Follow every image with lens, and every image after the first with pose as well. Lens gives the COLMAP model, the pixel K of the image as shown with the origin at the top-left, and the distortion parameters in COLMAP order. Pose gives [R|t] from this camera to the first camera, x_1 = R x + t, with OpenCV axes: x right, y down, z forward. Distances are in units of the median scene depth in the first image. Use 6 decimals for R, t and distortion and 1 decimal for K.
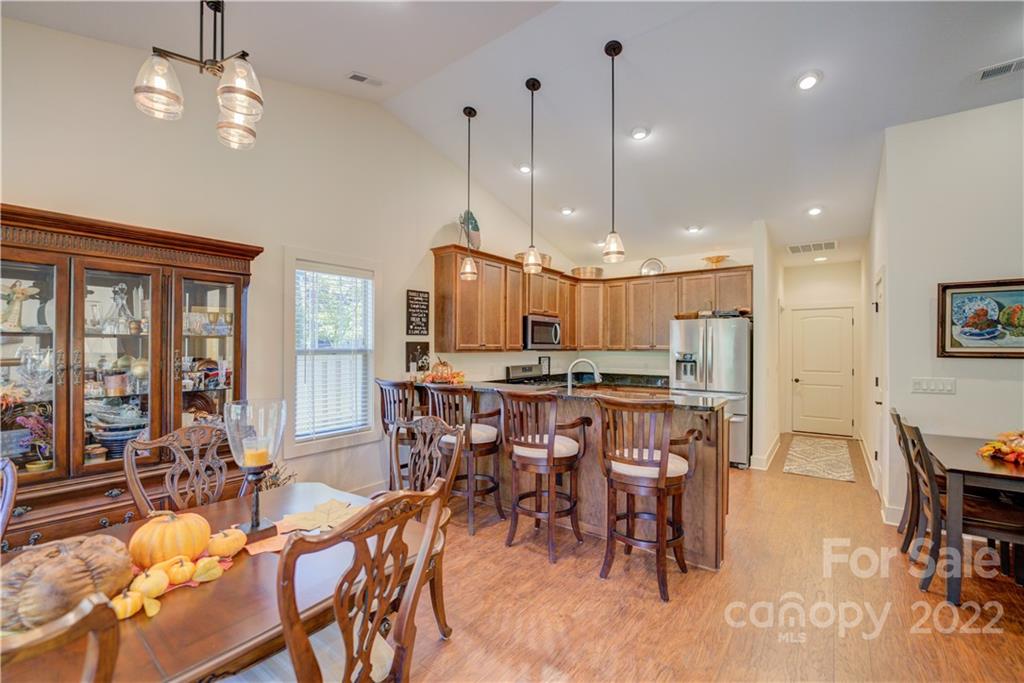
lens RADIAL K [[420.5, 0, 514.8], [0, 420.5, 347.7], [0, 0, 1]] dist [-0.014554, 0.000343]
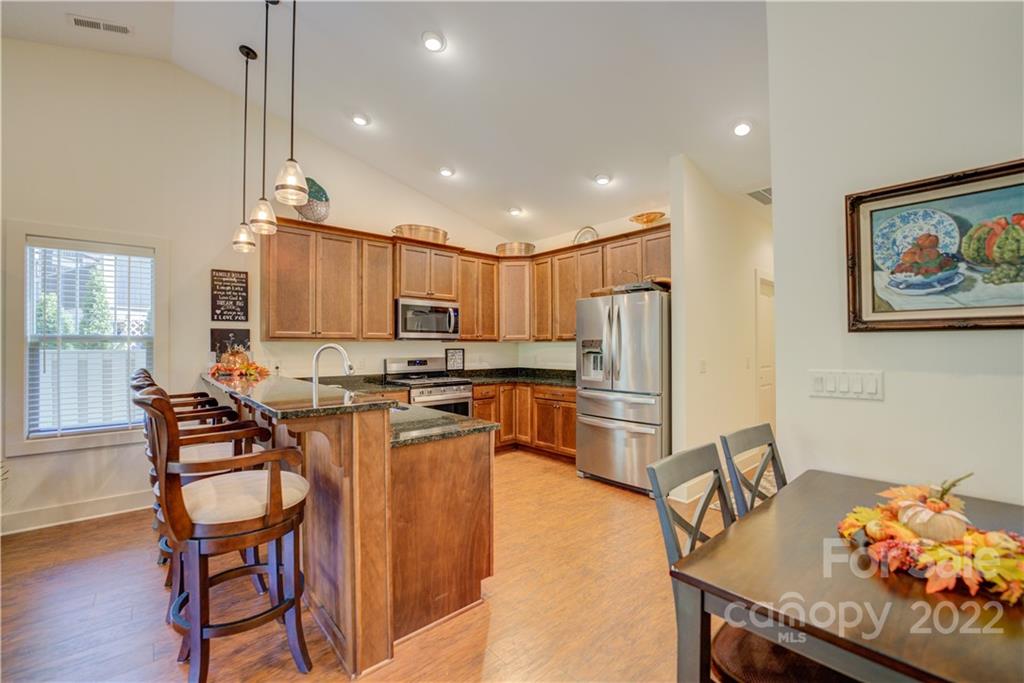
lens RADIAL K [[413.1, 0, 511.1], [0, 413.1, 345.6], [0, 0, 1]] dist [-0.017048, 0.000074]
pose [[0.978253, -0.008217, -0.207253, 0.520309], [0.007014, 0.999954, -0.006539, 0.030750], [0.207297, 0.004943, 0.978266, 0.287092]]
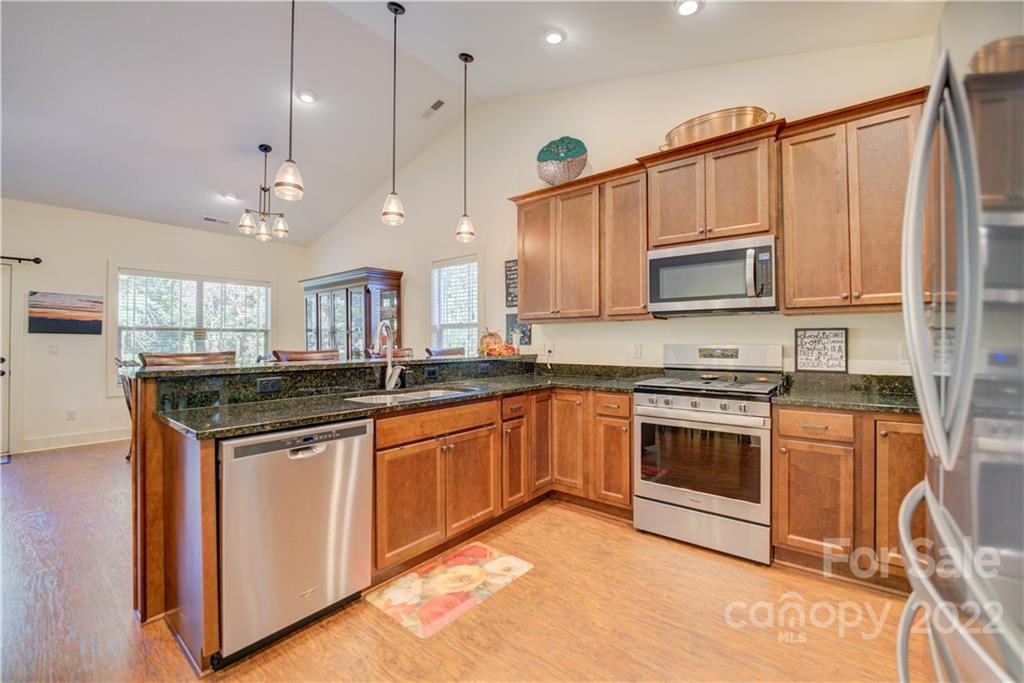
lens RADIAL K [[427.8, 0, 512.0], [0, 427.8, 341.5], [0, 0, 1]] dist [-0.012640, 0.000123]
pose [[-0.043178, -0.005907, -0.999050, 0.736580], [-0.004305, 0.999974, -0.005726, 0.055532], [0.999058, 0.004054, -0.043202, 1.033857]]
